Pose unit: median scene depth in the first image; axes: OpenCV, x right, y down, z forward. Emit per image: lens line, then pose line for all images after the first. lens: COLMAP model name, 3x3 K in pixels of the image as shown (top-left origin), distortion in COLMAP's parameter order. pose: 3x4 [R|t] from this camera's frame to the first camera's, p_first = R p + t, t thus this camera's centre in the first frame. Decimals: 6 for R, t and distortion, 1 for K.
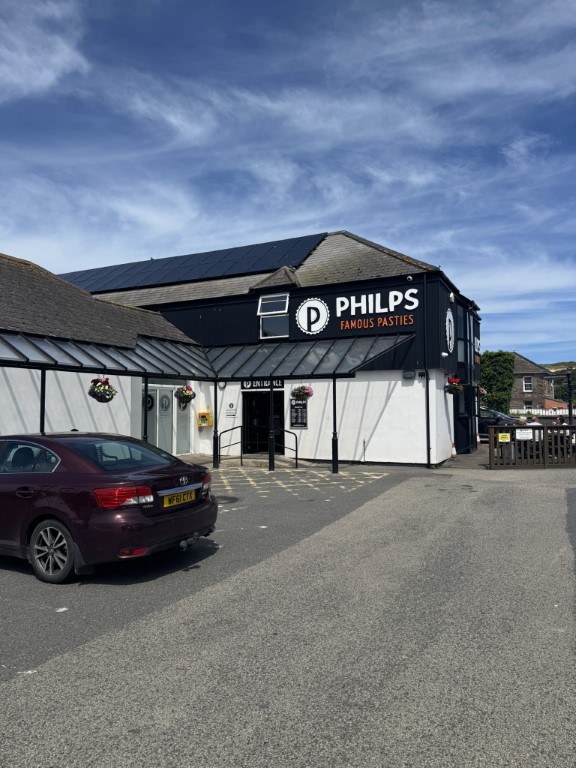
lens RADIAL K [[542.1, 0, 288.0], [0, 542.1, 384.0], [0, 0, 1]] dist [0.118077, 0.000315]
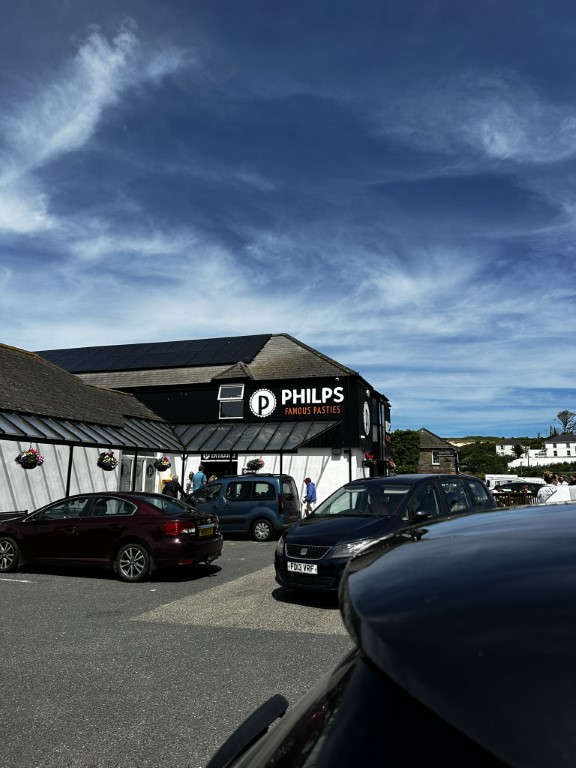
lens RADIAL K [[533.1, 0, 288.0], [0, 533.1, 384.0], [0, 0, 1]] dist [0.137406, -0.000415]
pose [[0.990108, 0.038508, 0.134920, -0.069967], [-0.021171, 0.991593, -0.127649, -0.011156], [-0.138702, 0.123530, 0.982600, -0.253688]]
